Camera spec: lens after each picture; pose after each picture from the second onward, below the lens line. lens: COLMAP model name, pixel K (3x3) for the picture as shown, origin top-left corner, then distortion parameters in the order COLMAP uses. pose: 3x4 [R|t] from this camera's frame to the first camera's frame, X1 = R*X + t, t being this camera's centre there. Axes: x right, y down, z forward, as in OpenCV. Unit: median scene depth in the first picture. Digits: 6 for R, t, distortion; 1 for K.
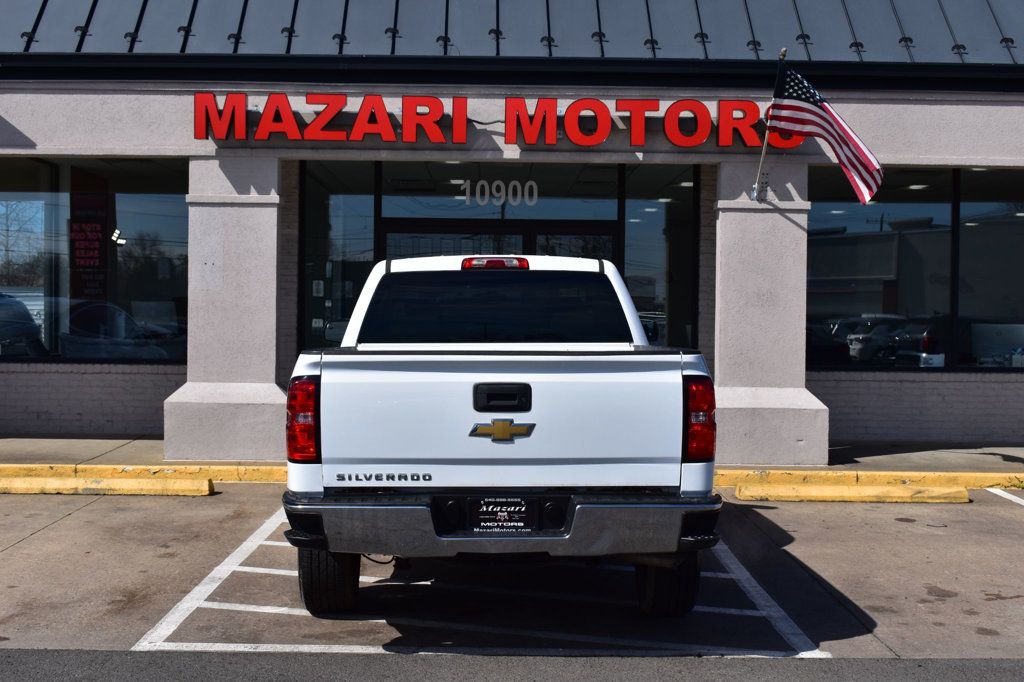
lens RADIAL K [[1408.2, 0, 512.0], [0, 1408.2, 341.0], [0, 0, 1]] dist [-0.015517, -0.028525]
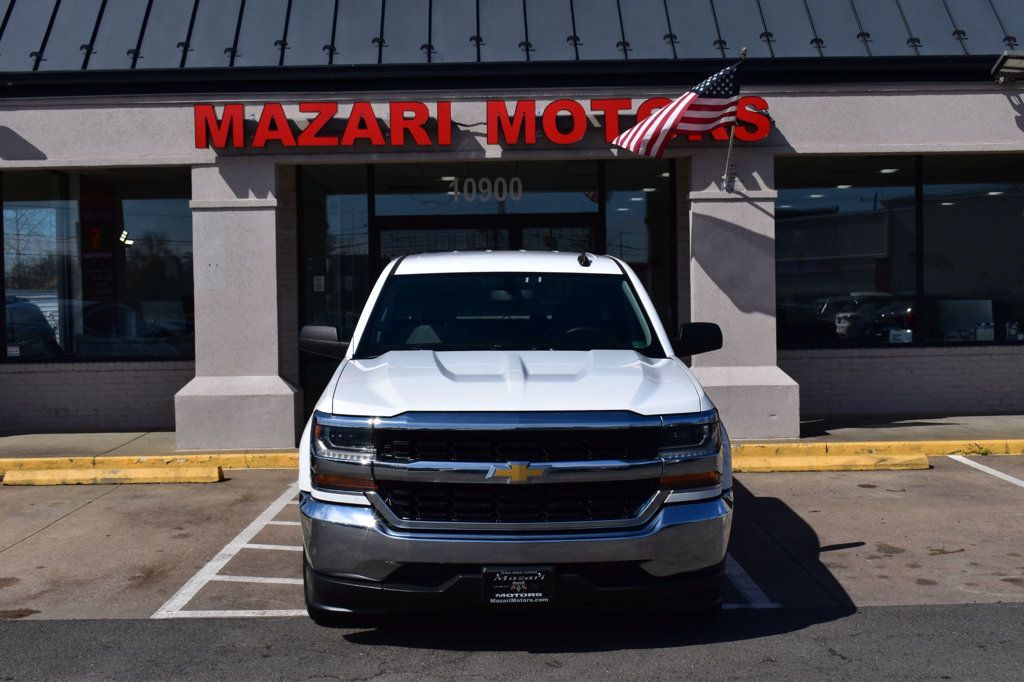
lens RADIAL K [[1390.3, 0, 512.0], [0, 1390.3, 341.0], [0, 0, 1]] dist [-0.019923, -0.022576]
pose [[0.999595, -0.028210, -0.003848, 0.013232], [0.028244, 0.999559, 0.009217, -0.000737], [0.003586, -0.009322, 0.999950, -0.050061]]
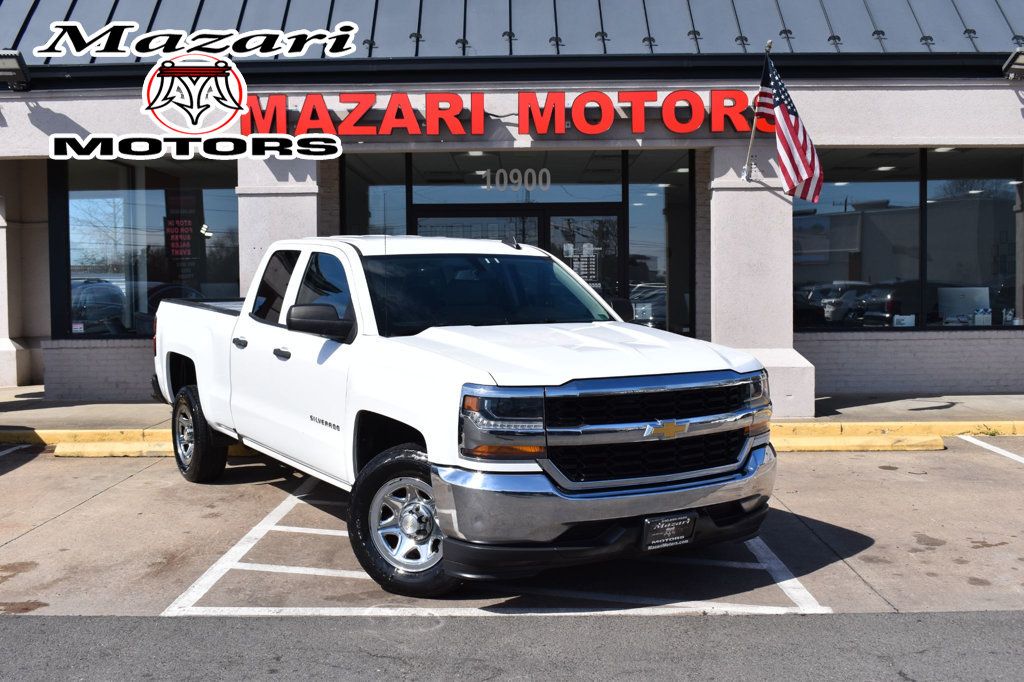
lens RADIAL K [[1161.7, 0, 512.0], [0, 1161.7, 341.0], [0, 0, 1]] dist [-0.046376, -0.010184]
pose [[0.999513, -0.019889, -0.024042, 0.008395], [0.020523, 0.999441, 0.026400, -0.001161], [0.023503, -0.026880, 0.999362, 0.079789]]
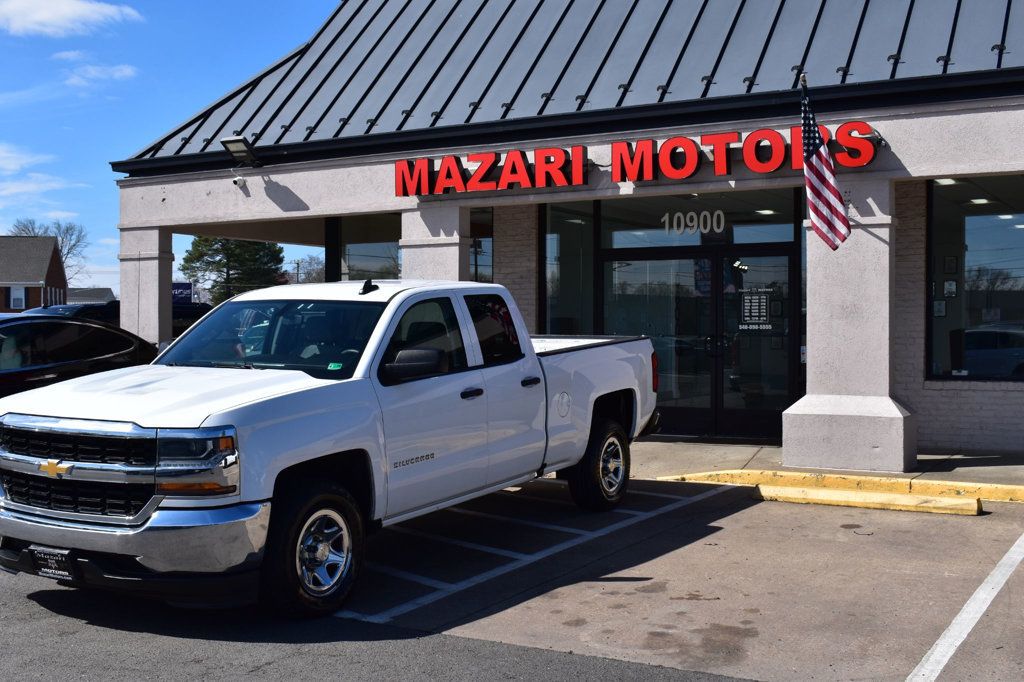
lens RADIAL K [[1193.3, 0, 512.0], [0, 1193.3, 341.0], [0, 0, 1]] dist [-0.029880, -0.031013]
pose [[0.854392, -0.006857, -0.519584, 0.429855], [0.000418, 0.999922, -0.012509, 0.003437], [0.519629, 0.010470, 0.854328, 0.113379]]
